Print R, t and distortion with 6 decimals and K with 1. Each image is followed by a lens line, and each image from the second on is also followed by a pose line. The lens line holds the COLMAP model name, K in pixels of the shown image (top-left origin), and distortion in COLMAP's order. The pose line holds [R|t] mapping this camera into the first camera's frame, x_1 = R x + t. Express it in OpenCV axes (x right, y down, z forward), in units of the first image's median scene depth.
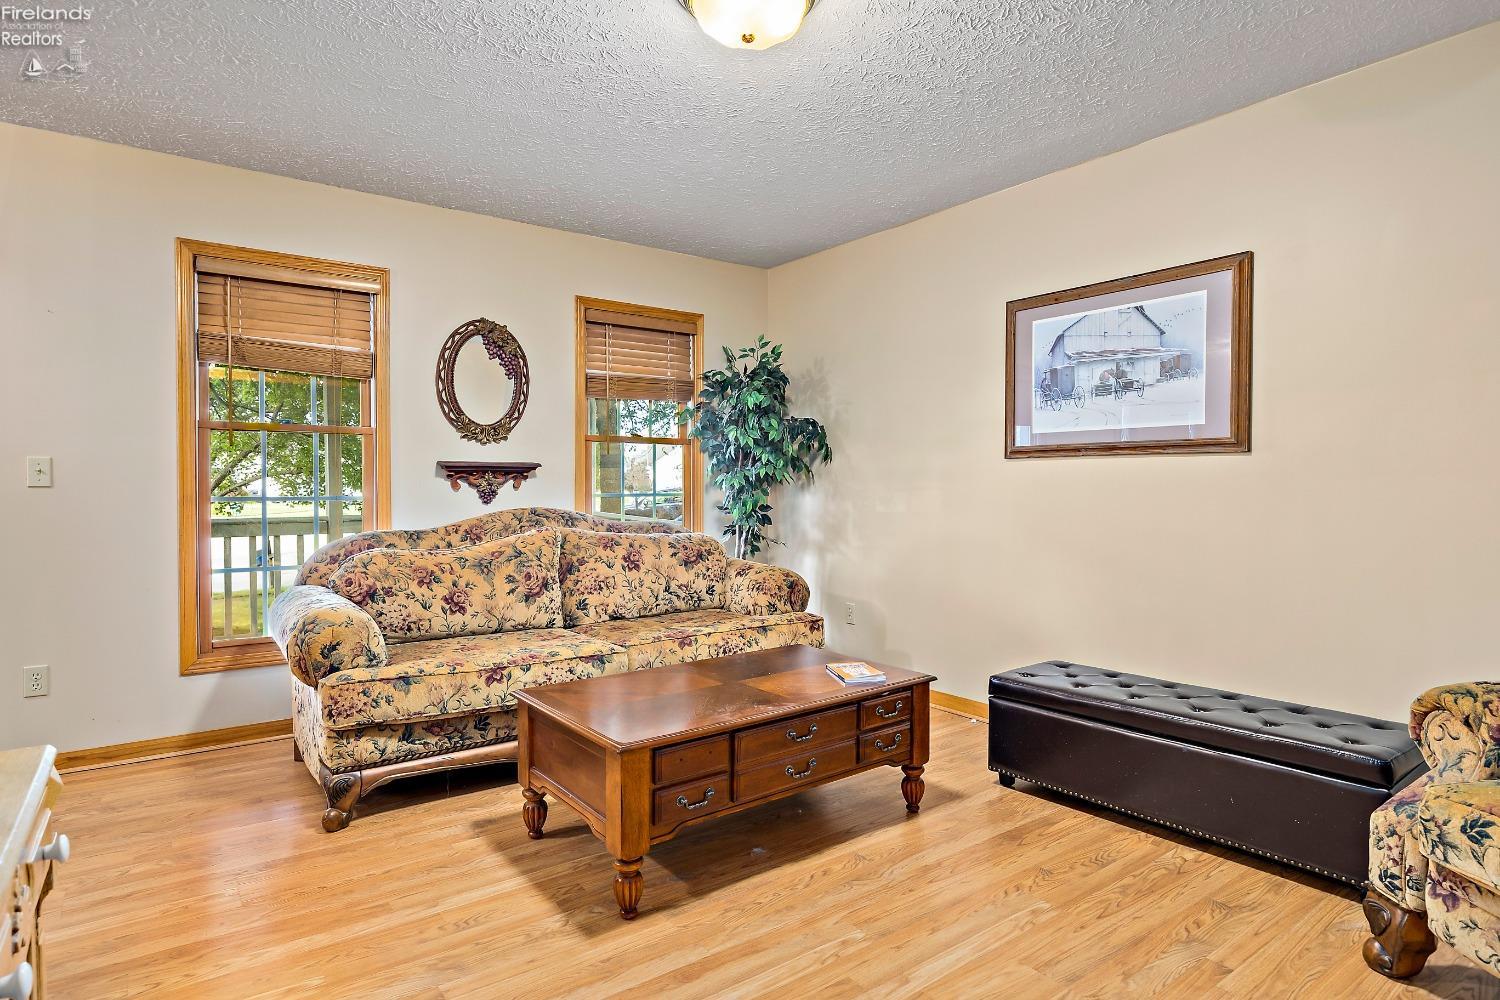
lens RADIAL K [[821.7, 0, 764.5], [0, 821.7, 492.4], [0, 0, 1]] dist [-0.001453, -0.001002]
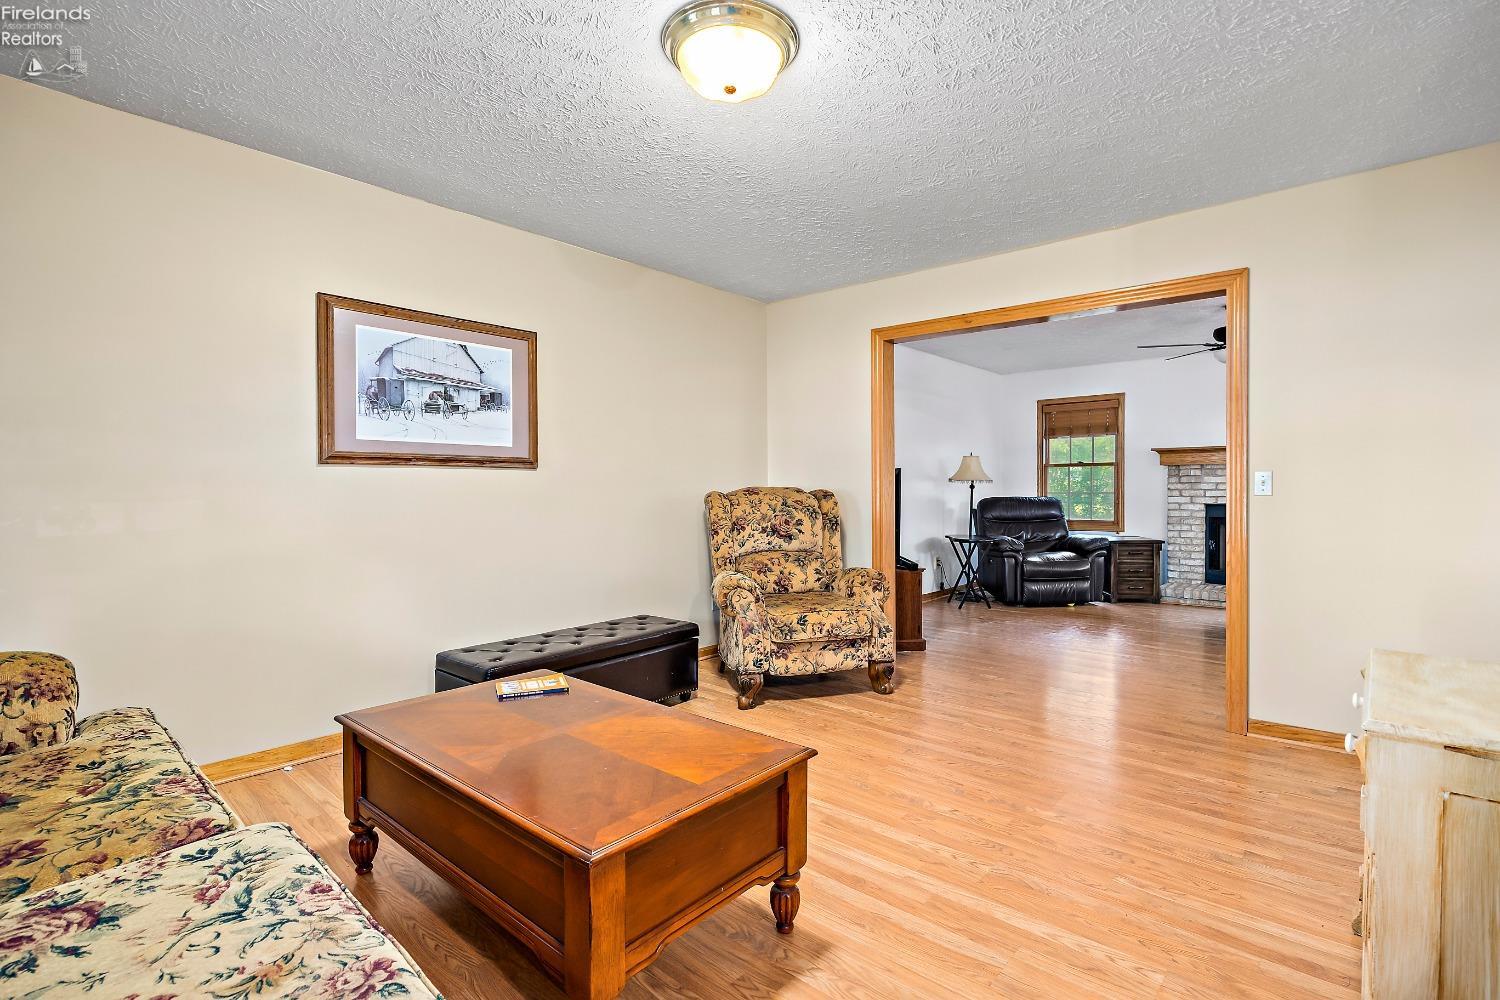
lens RADIAL K [[693.3, 0, 739.2], [0, 693.3, 500.9], [0, 0, 1]] dist [-0.013526, -0.001728]
pose [[-0.185713, -0.019517, 0.982410, -0.547266], [0.010549, 0.999705, 0.021855, -0.011314], [-0.982547, 0.014422, -0.185453, 0.683333]]
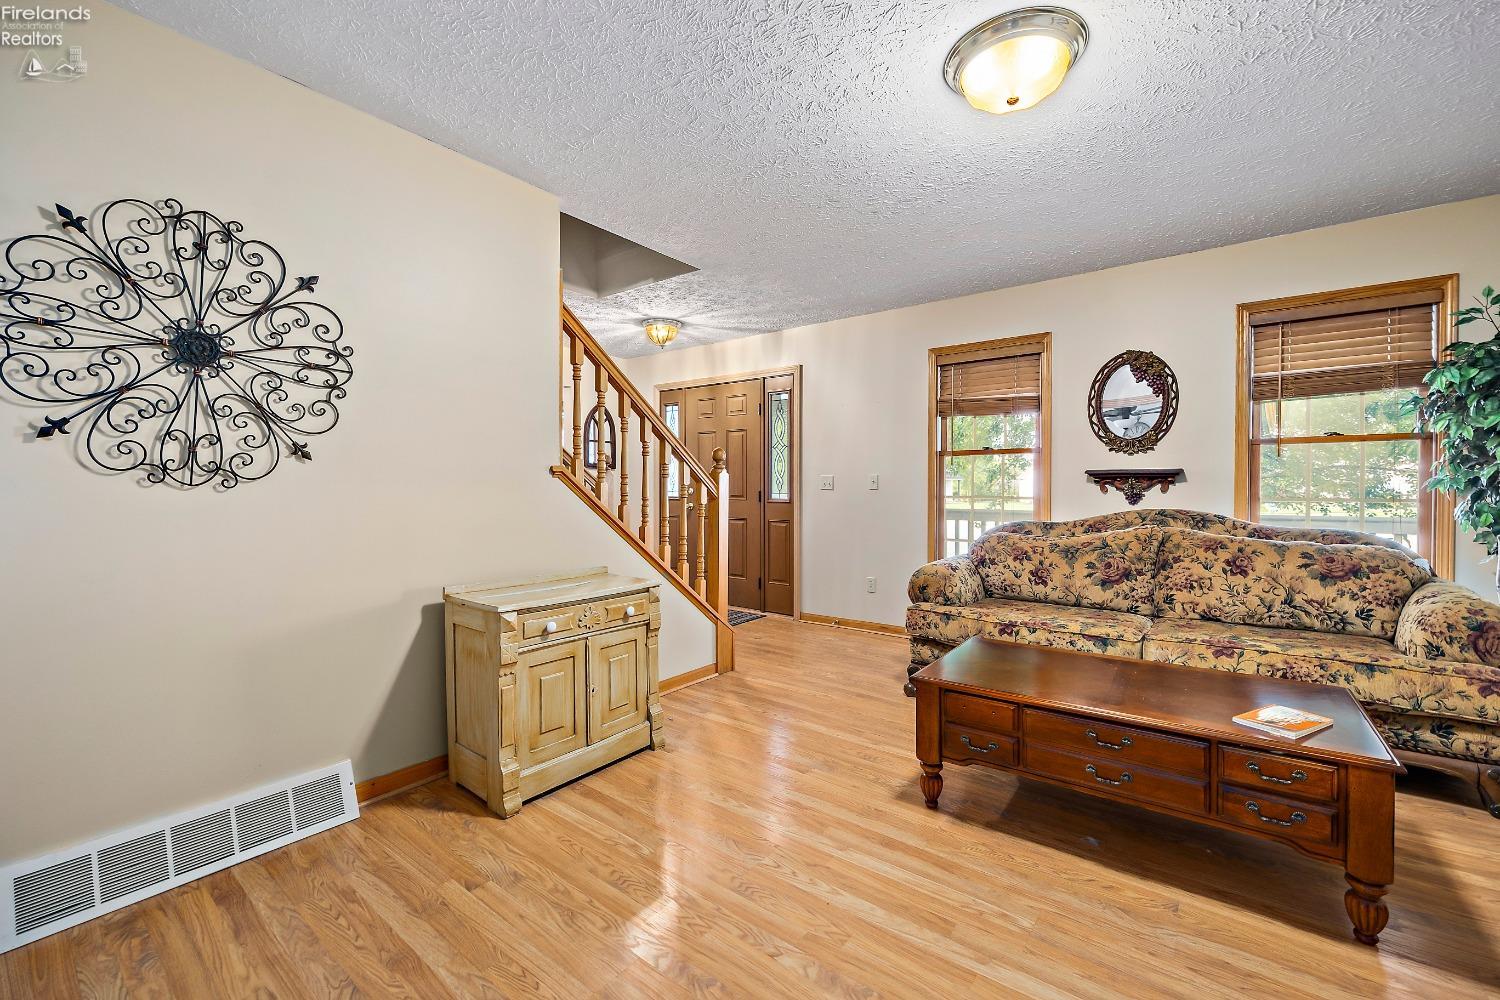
lens RADIAL K [[620.1, 0, 745.0], [0, 620.1, 489.5], [0, 0, 1]] dist [-0.002686, 0.000162]
pose [[0.256002, 0.003969, -0.966668, 0.426567], [-0.008059, 0.999966, 0.001972, -0.005385], [0.966643, 0.007286, 0.256025, 0.246046]]
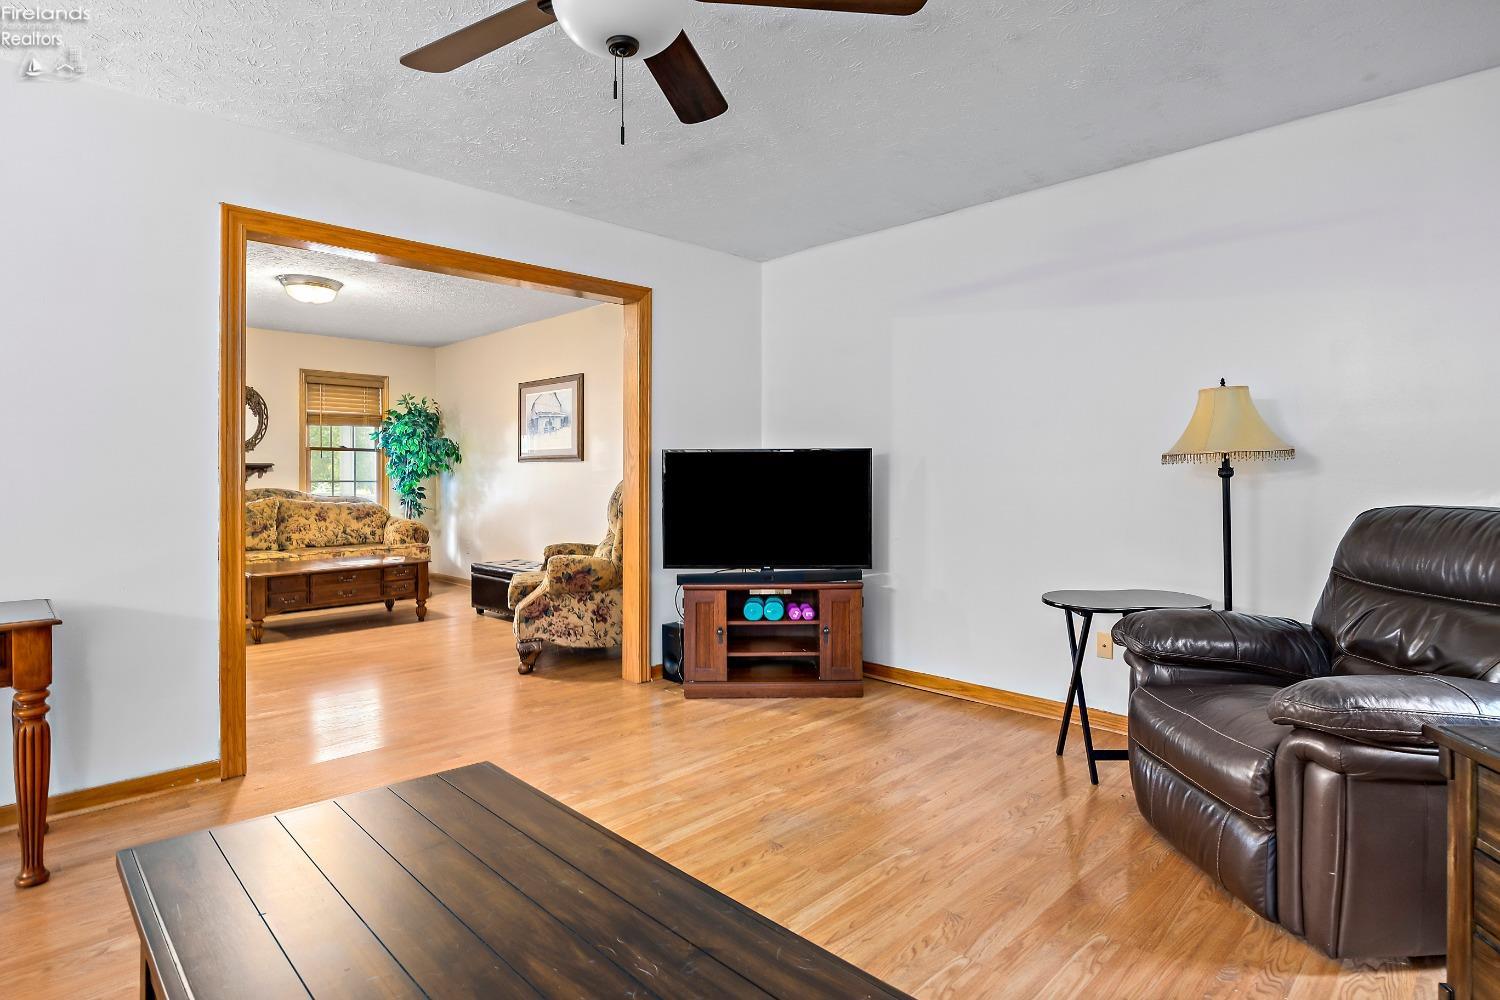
lens RADIAL K [[778.8, 0, 773.6], [0, 778.8, 486.9], [0, 0, 1]] dist [-0.017845, -0.000369]
pose [[0.987166, -0.001604, 0.159687, 0.600386], [0.000759, 0.999985, 0.005353, 0.008167], [-0.159693, -0.005163, 0.987153, -0.945256]]
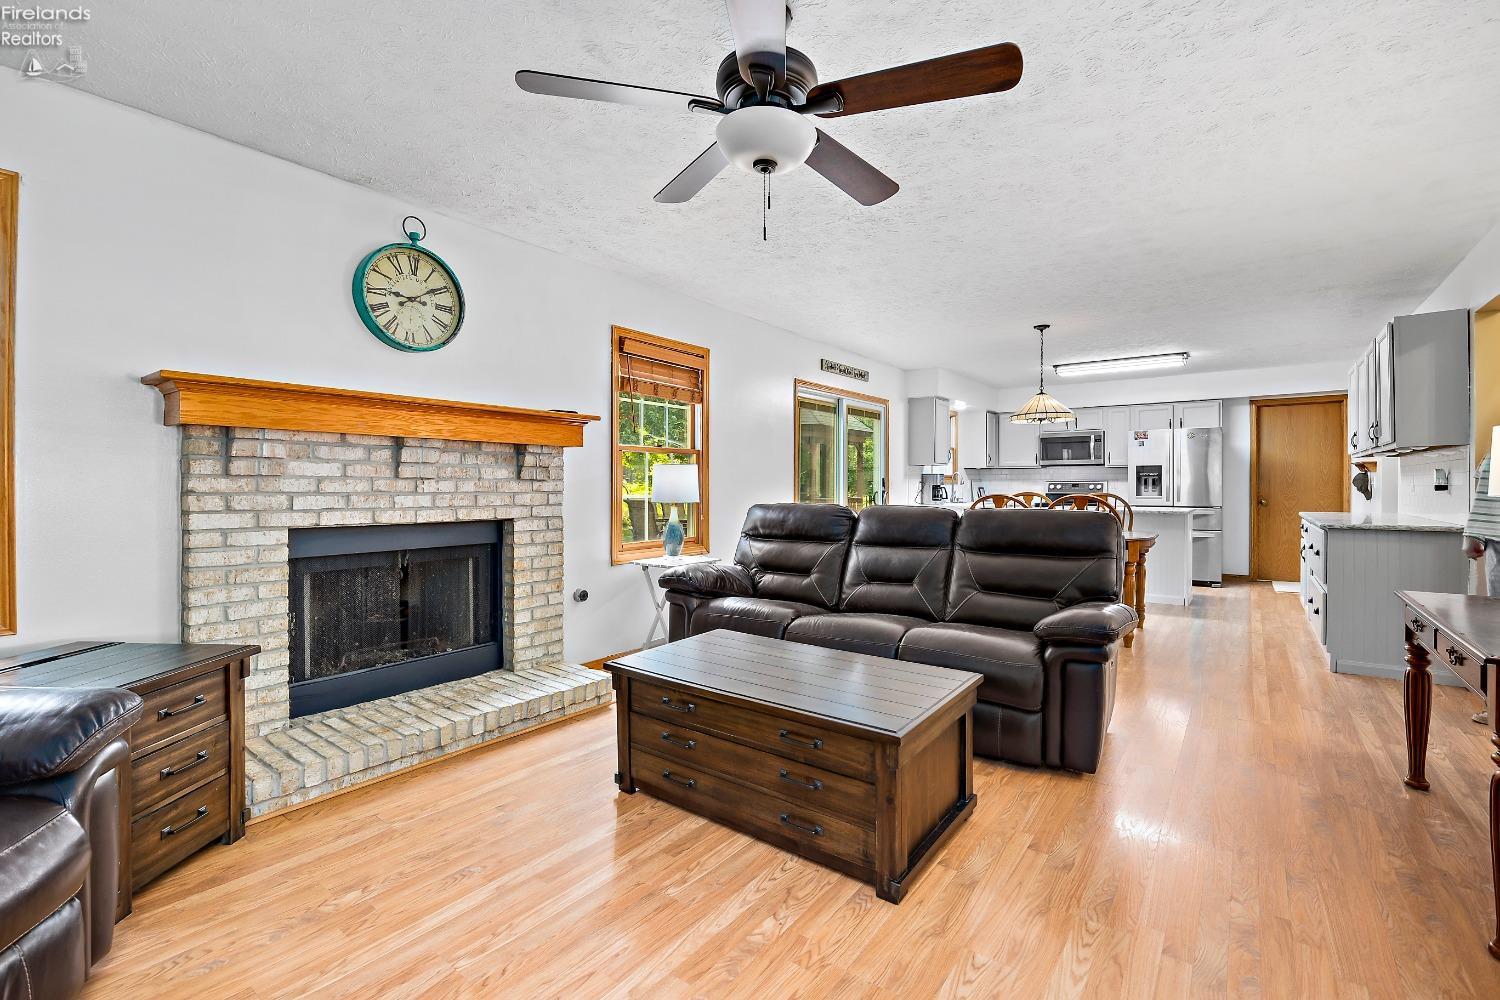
lens RADIAL K [[658.8, 0, 741.0], [0, 658.8, 501.2], [0, 0, 1]] dist [-0.013771, -0.000200]
pose [[-0.964601, 0.006147, -0.263643, 0.733503], [-0.001172, 0.999618, 0.027598, 0.000644], [0.263712, 0.026930, -0.964225, -0.067438]]
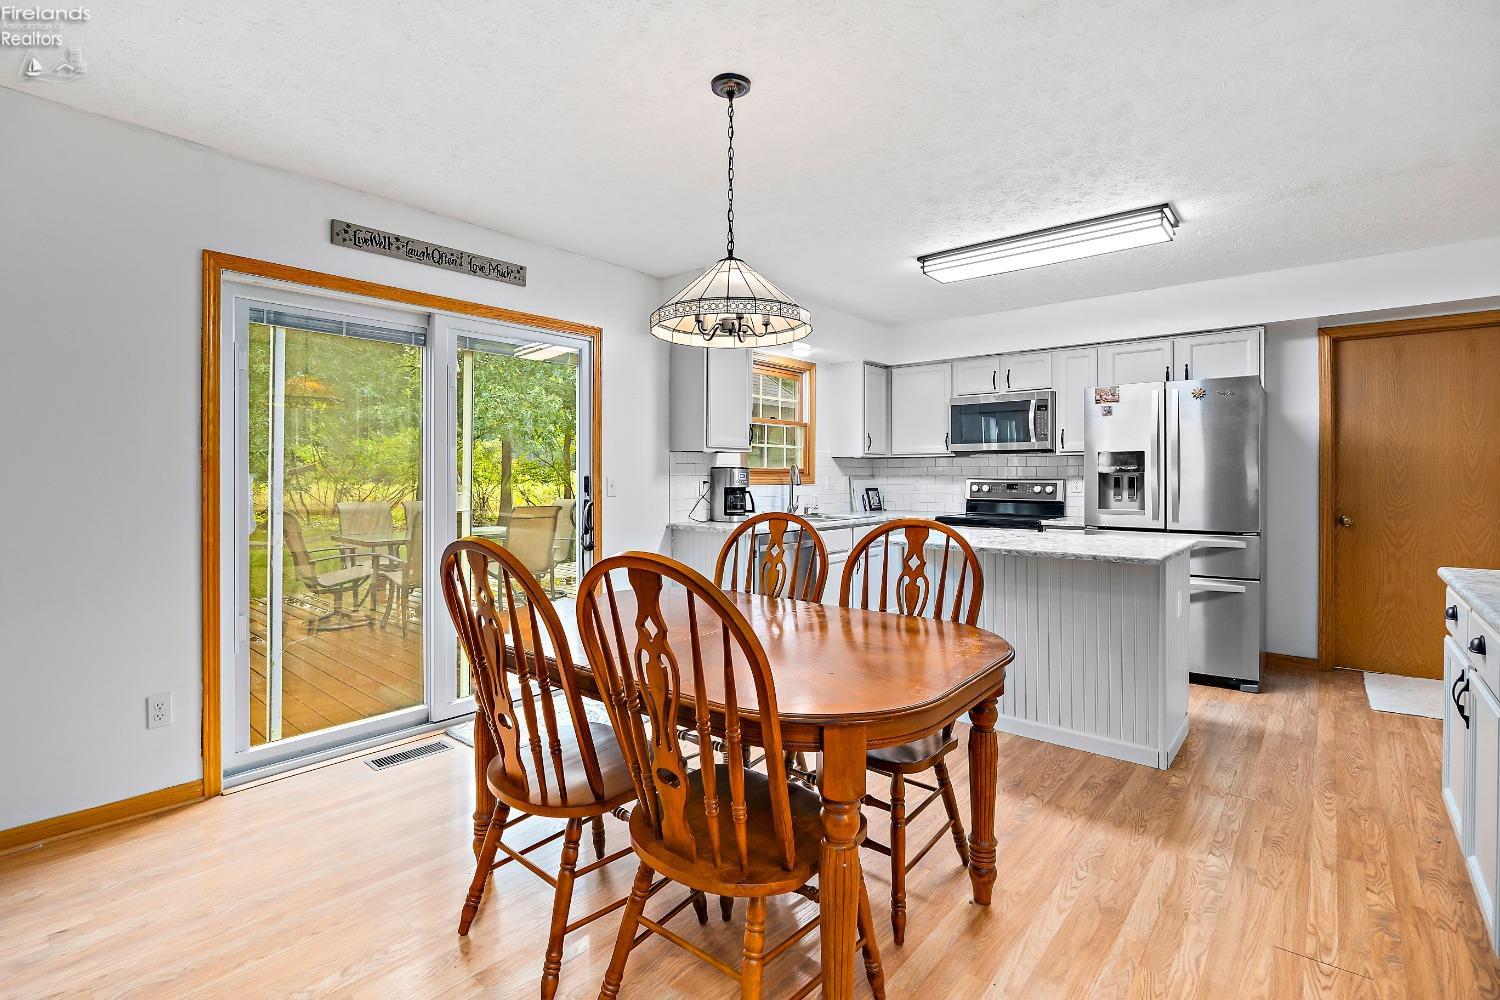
lens RADIAL K [[693.3, 0, 739.8], [0, 693.3, 490.2], [0, 0, 1]] dist [-0.013526, -0.001728]
pose [[-0.977463, 0.003129, -0.211086, -0.175199], [-0.001804, 0.999730, 0.023171, -0.016909], [0.211101, 0.023029, -0.977193, -0.721050]]
